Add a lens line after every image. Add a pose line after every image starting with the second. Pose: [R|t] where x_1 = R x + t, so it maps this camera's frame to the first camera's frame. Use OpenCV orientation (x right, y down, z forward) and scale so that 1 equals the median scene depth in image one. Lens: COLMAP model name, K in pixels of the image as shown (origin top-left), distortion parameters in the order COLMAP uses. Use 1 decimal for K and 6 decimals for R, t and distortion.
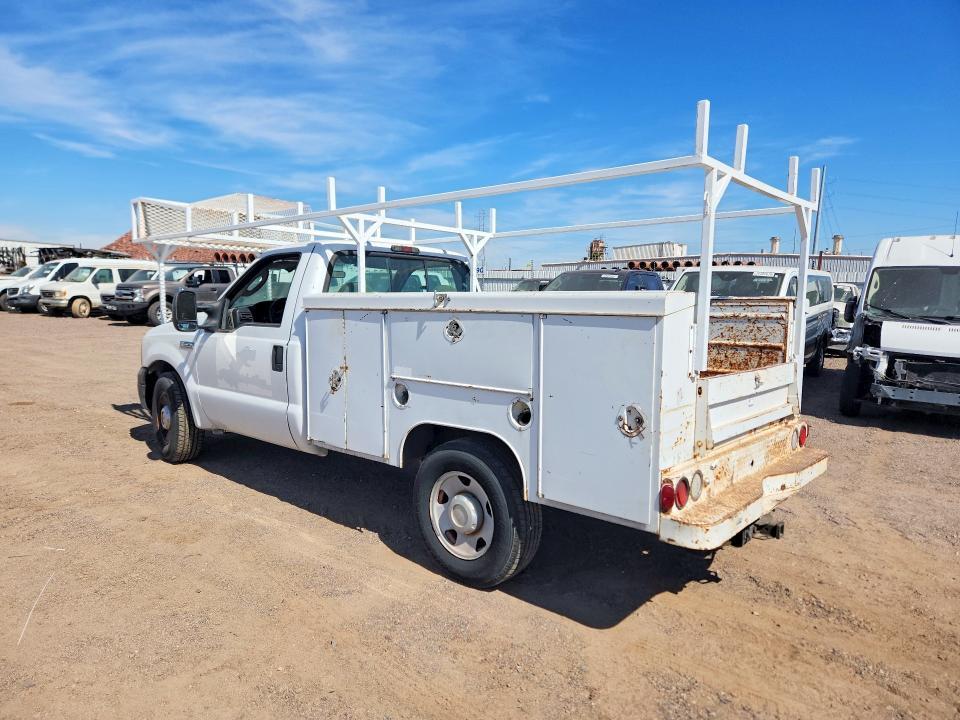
lens RADIAL K [[636.5, 0, 480.0], [0, 636.5, 360.0], [0, 0, 1]] dist [0.001778, 0.000474]
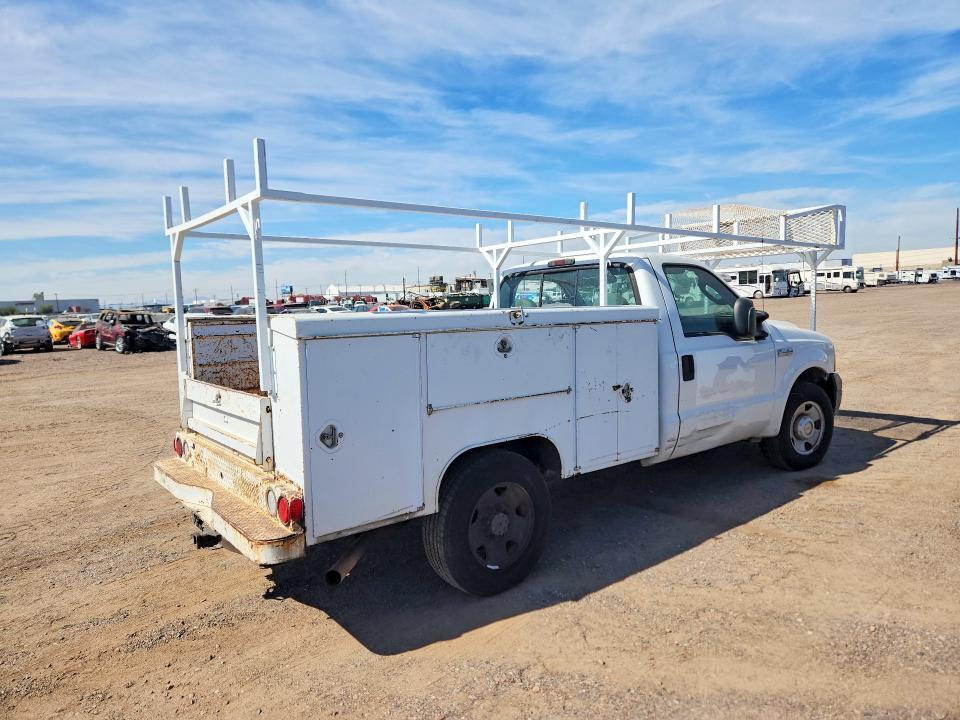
lens RADIAL K [[636.5, 0, 480.0], [0, 636.5, 360.0], [0, 0, 1]] dist [0.001778, 0.000474]
pose [[-0.162198, 0.076735, -0.983770, 1.041080], [-0.083544, 0.992324, 0.091176, -0.115197], [0.983215, 0.096977, -0.154542, 1.184911]]
